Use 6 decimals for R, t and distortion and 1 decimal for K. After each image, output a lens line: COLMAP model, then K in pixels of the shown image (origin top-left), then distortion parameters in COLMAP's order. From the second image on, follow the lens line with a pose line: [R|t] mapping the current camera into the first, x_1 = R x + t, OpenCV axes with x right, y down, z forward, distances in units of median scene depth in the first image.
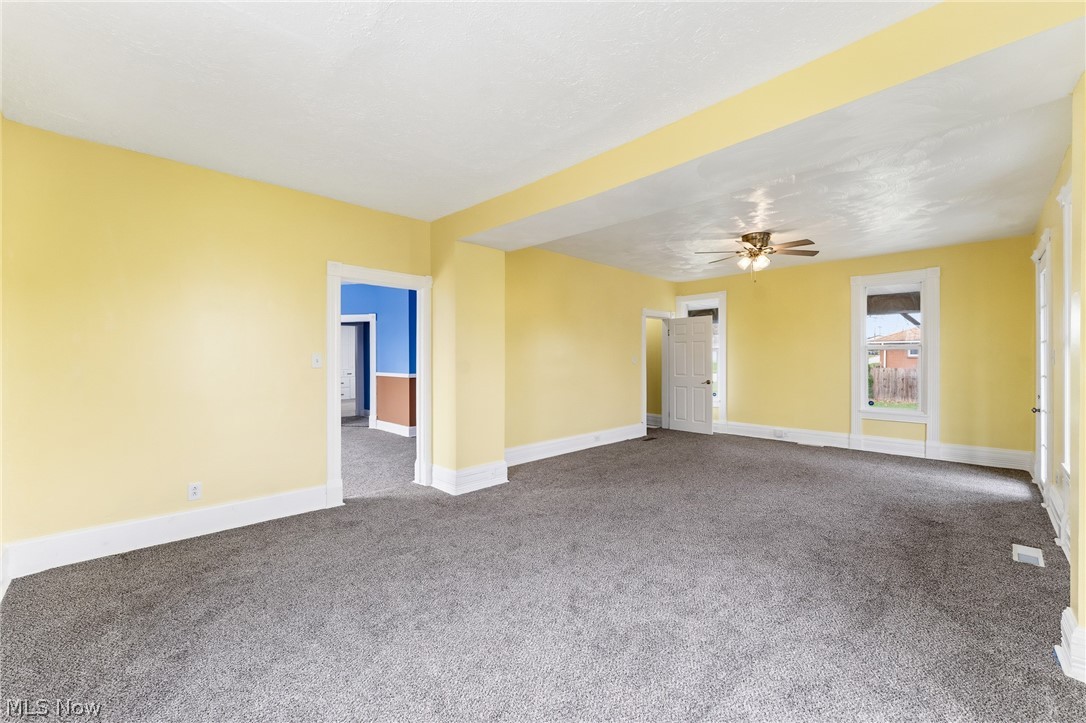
lens RADIAL K [[441.1, 0, 547.8], [0, 441.1, 360.2], [0, 0, 1]] dist [-0.003972, -0.000246]
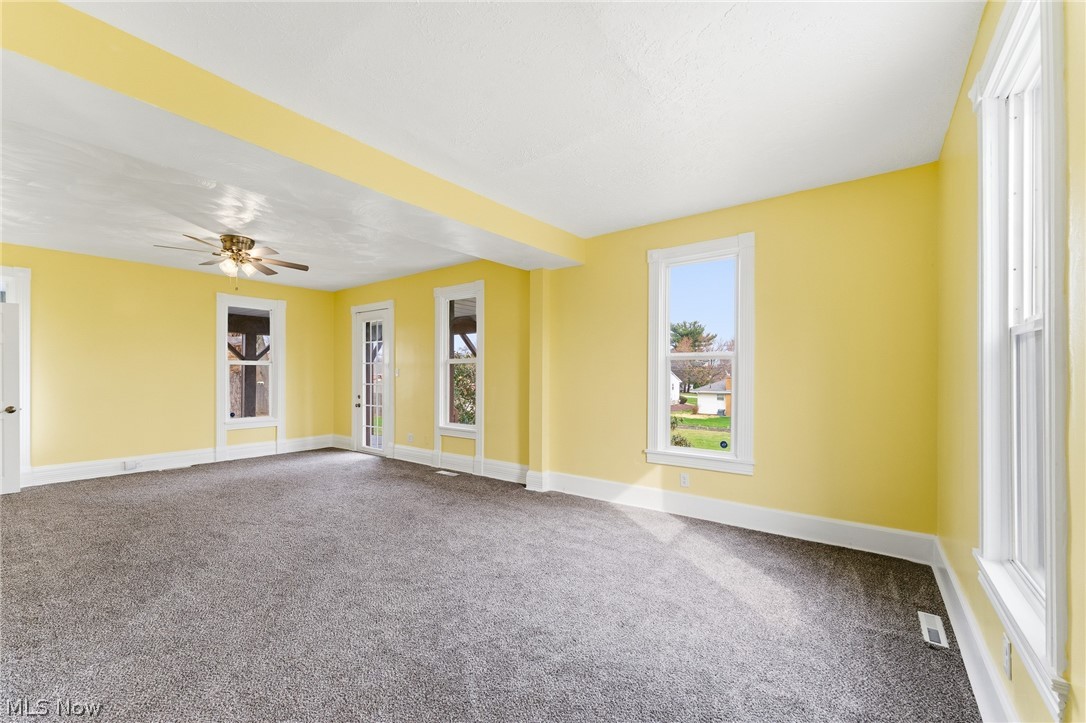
lens RADIAL K [[441.1, 0, 547.2], [0, 441.1, 369.3], [0, 0, 1]] dist [-0.003972, -0.000246]
pose [[-0.156040, 0.010507, 0.987695, -0.622866], [0.002779, 0.999944, -0.010198, 0.001552], [-0.987747, 0.001153, -0.156060, 0.591243]]
